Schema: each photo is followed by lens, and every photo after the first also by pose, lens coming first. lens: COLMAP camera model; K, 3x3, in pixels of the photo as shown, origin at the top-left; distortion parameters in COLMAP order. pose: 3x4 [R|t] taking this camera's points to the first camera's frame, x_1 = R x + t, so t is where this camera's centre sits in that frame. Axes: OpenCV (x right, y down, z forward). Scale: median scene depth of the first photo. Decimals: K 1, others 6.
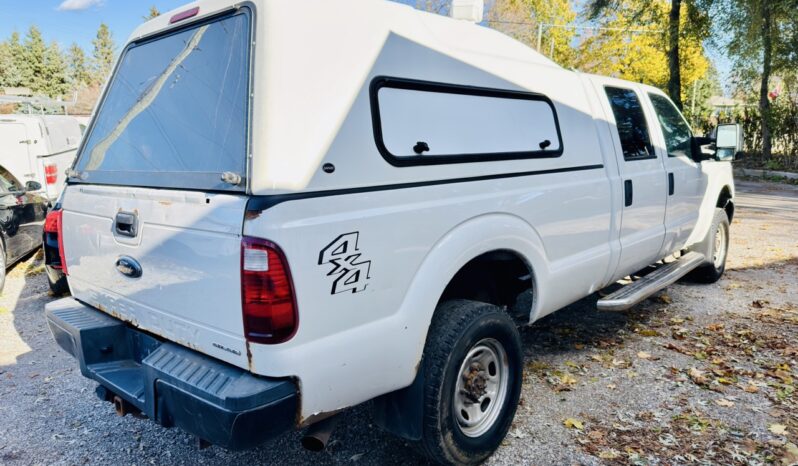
lens RADIAL K [[563.3, 0, 399.0], [0, 563.3, 233.0], [0, 0, 1]] dist [0.024707, -0.005301]
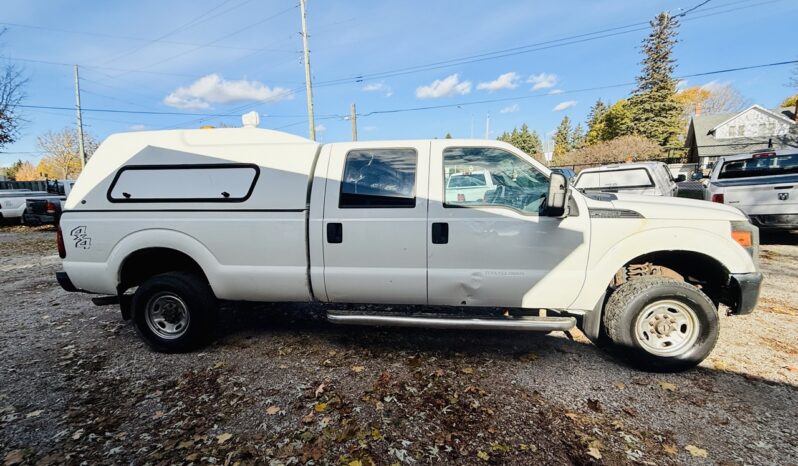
lens RADIAL K [[342.6, 0, 399.0], [0, 342.6, 233.0], [0, 0, 1]] dist [0.002424, 0.000271]
pose [[0.573375, 0.110295, -0.811835, 1.922980], [-0.127615, 0.990826, 0.044481, -0.212768], [0.809293, 0.078098, 0.582190, 1.148862]]
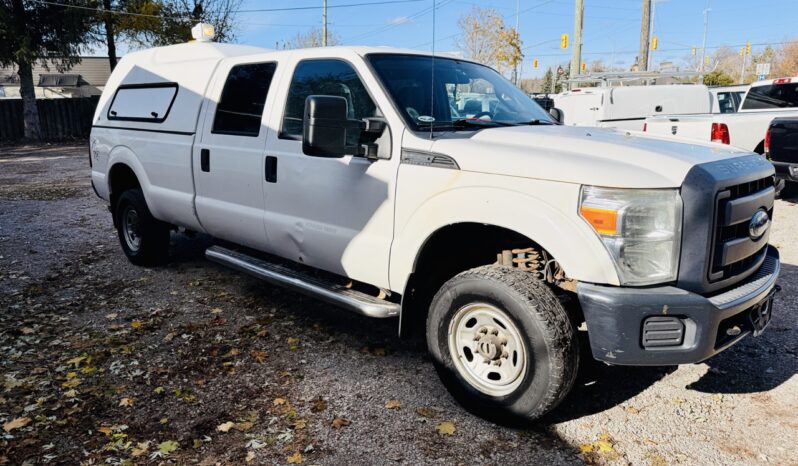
lens RADIAL K [[563.3, 0, 399.0], [0, 563.3, 233.0], [0, 0, 1]] dist [0.024707, -0.005301]
pose [[-0.033831, 0.228316, -0.972999, 2.693900], [-0.165631, 0.958813, 0.230746, -0.452392], [0.985607, 0.168965, 0.005379, 2.434625]]
